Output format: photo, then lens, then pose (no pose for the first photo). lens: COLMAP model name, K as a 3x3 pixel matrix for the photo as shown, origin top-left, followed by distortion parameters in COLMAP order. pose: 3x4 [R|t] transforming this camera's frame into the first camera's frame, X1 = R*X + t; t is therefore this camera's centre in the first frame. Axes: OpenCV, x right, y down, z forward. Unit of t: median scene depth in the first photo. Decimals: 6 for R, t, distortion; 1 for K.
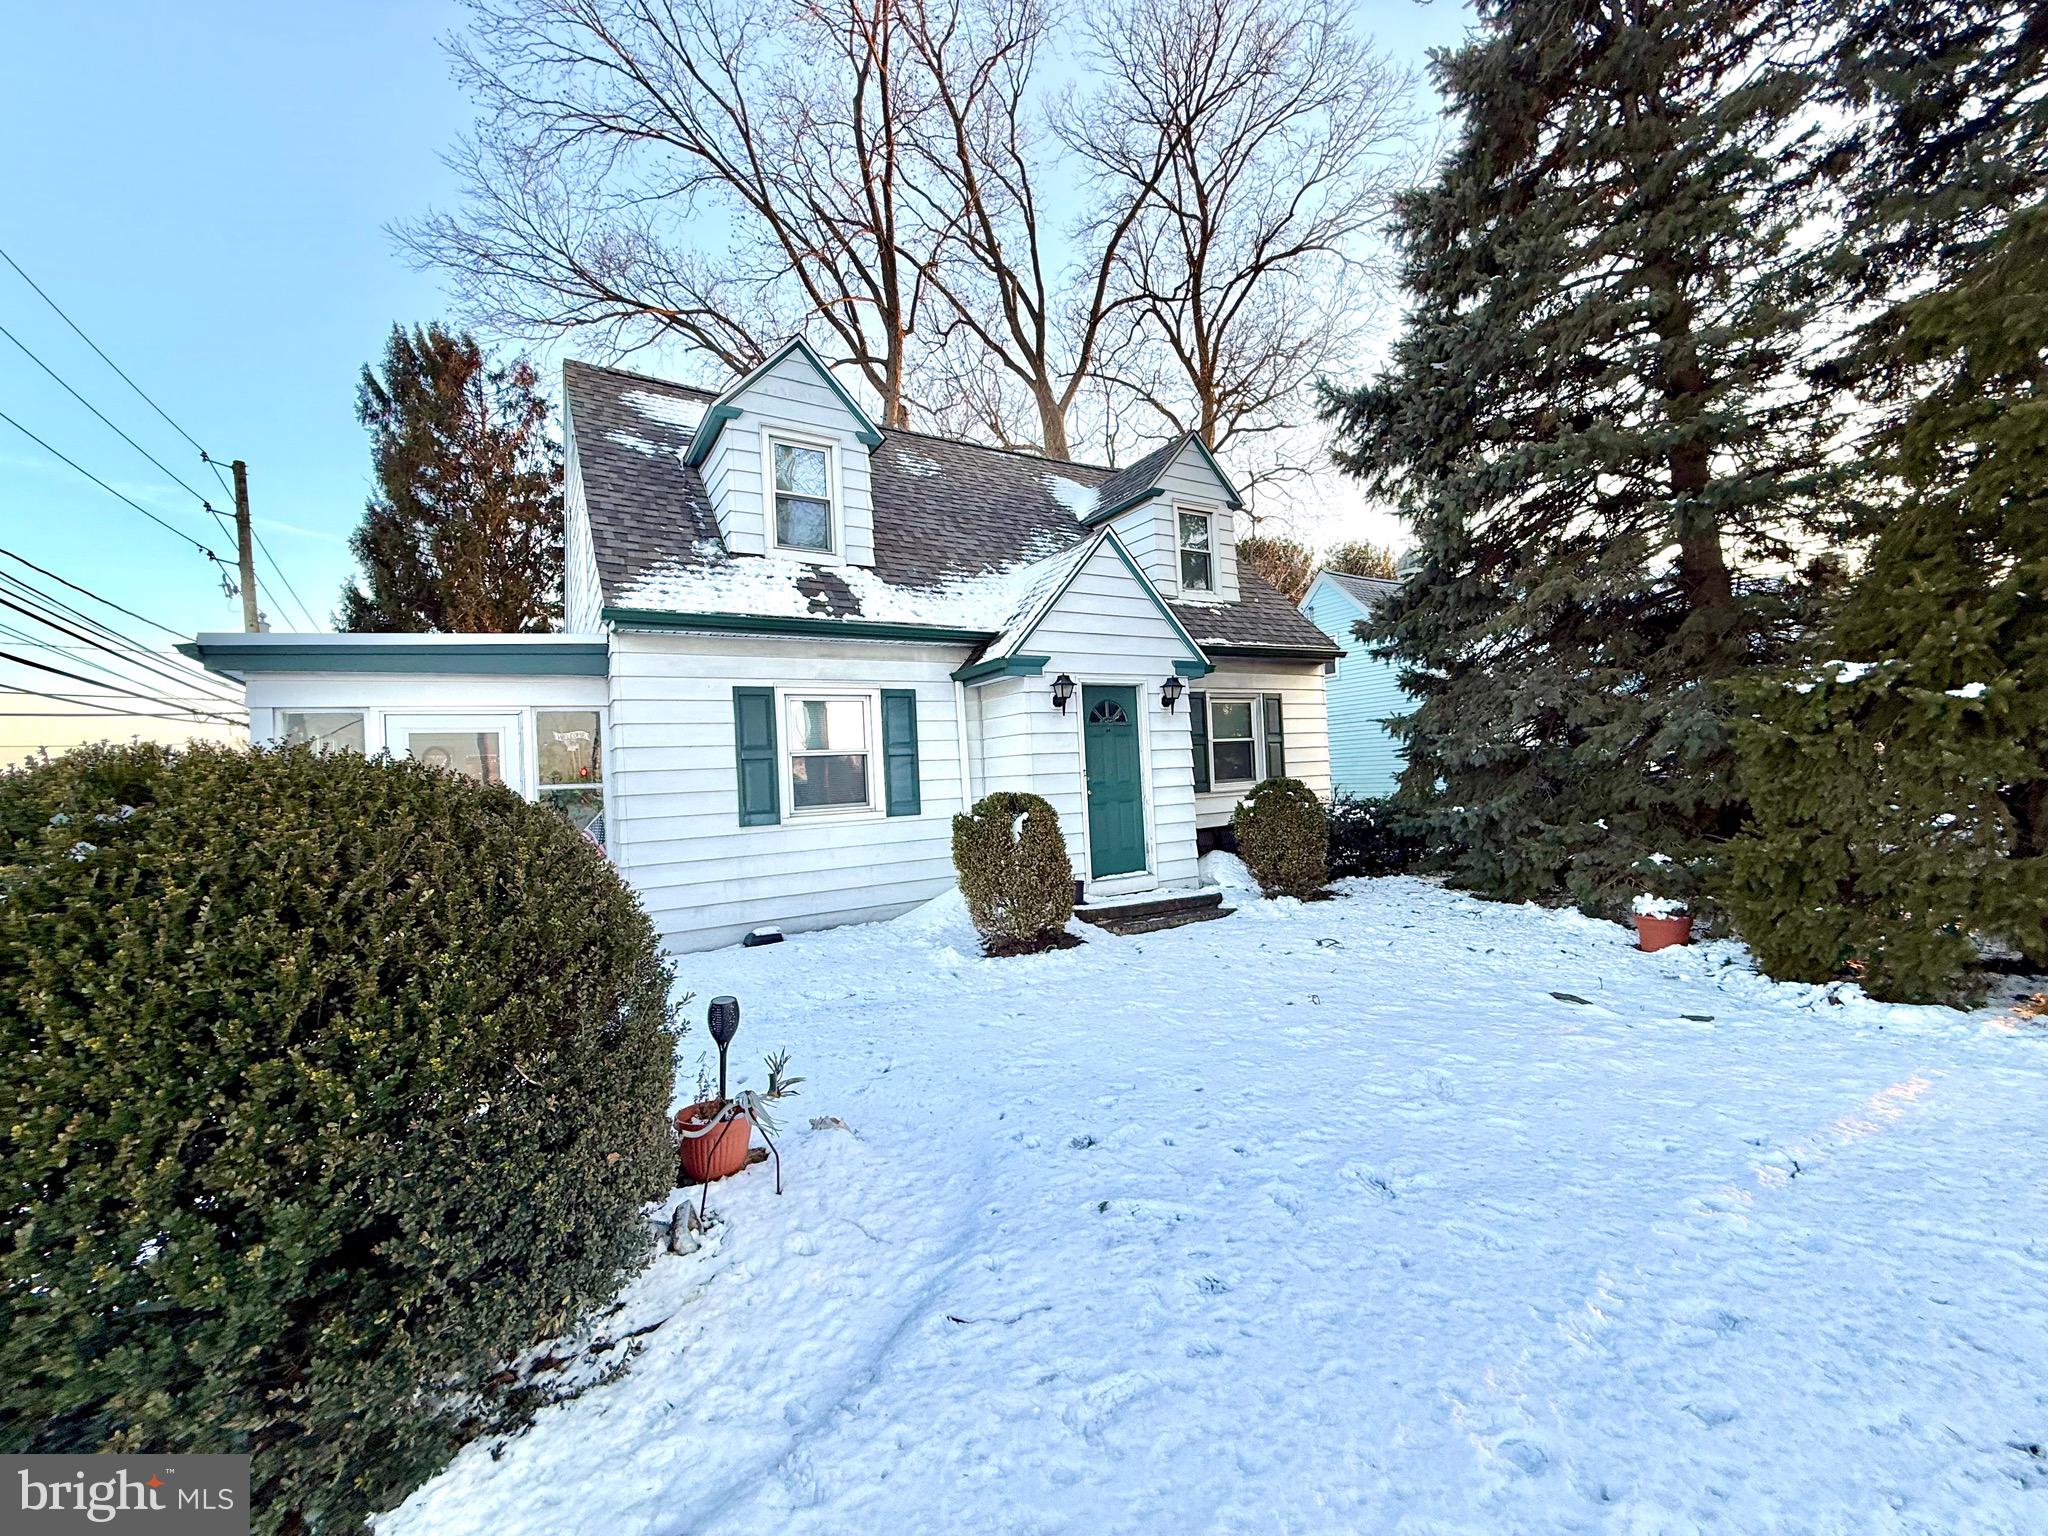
lens RADIAL K [[825.1, 0, 1026.3], [0, 825.1, 770.3], [0, 0, 1]] dist [0.000067, -0.000112]
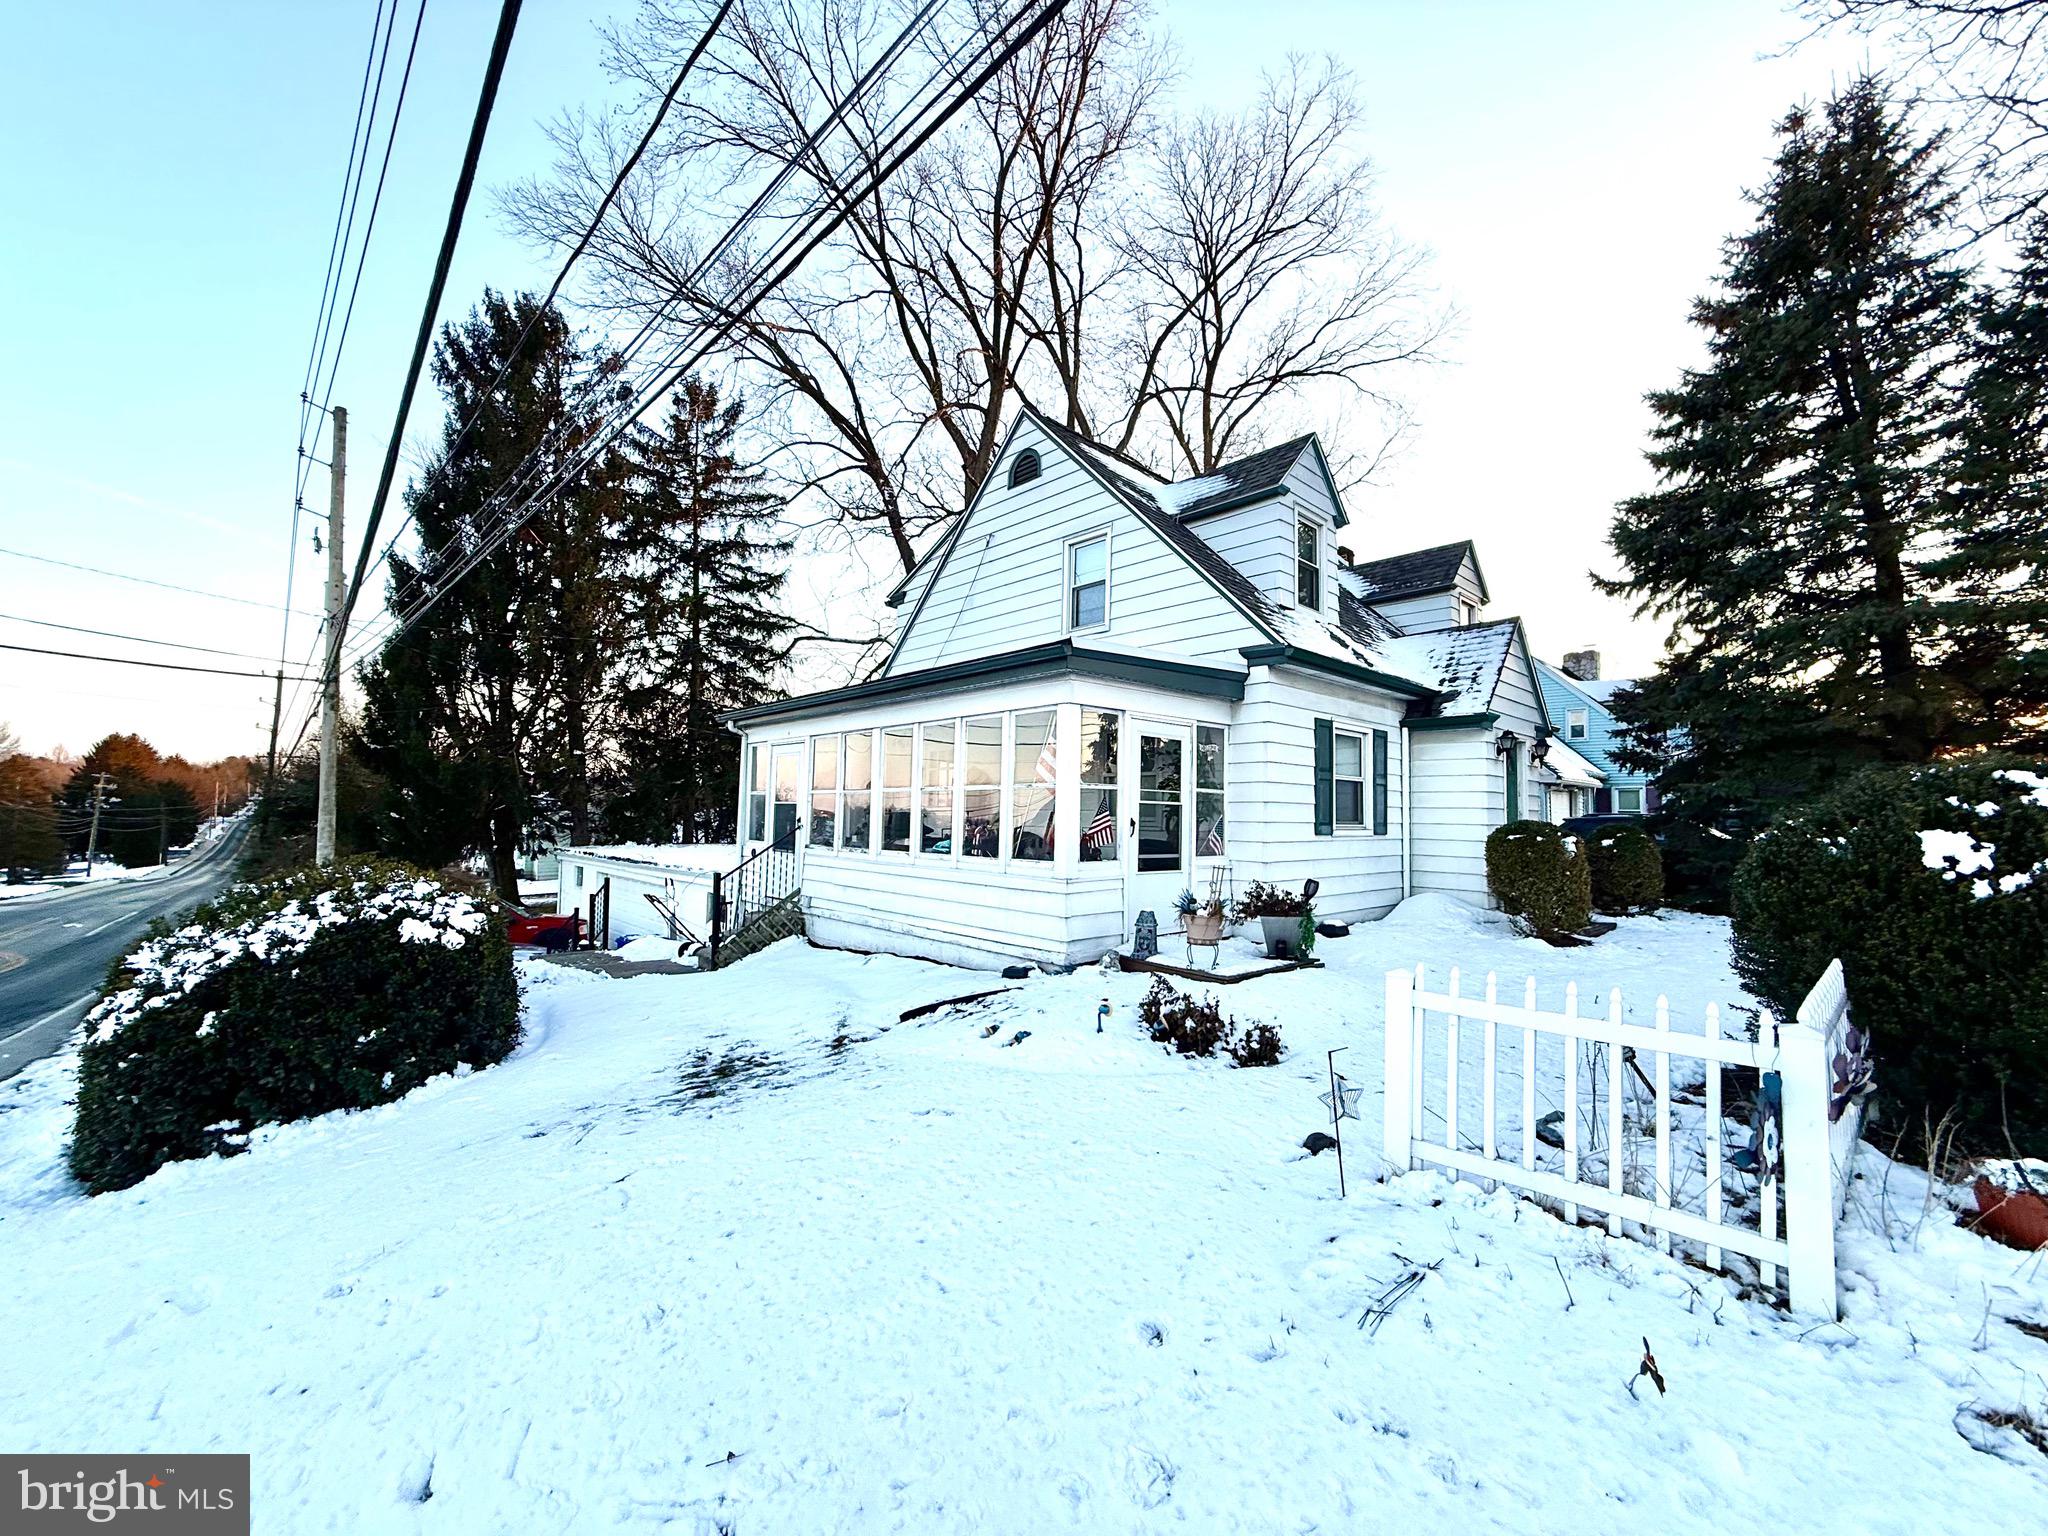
lens RADIAL K [[825.1, 0, 1033.6], [0, 825.1, 772.0], [0, 0, 1]] dist [0.000067, -0.000112]
pose [[0.975210, 0.075537, 0.207989, -0.890885], [-0.065142, 0.996281, -0.056395, 0.064228], [-0.211476, 0.041448, 0.976504, -0.076994]]
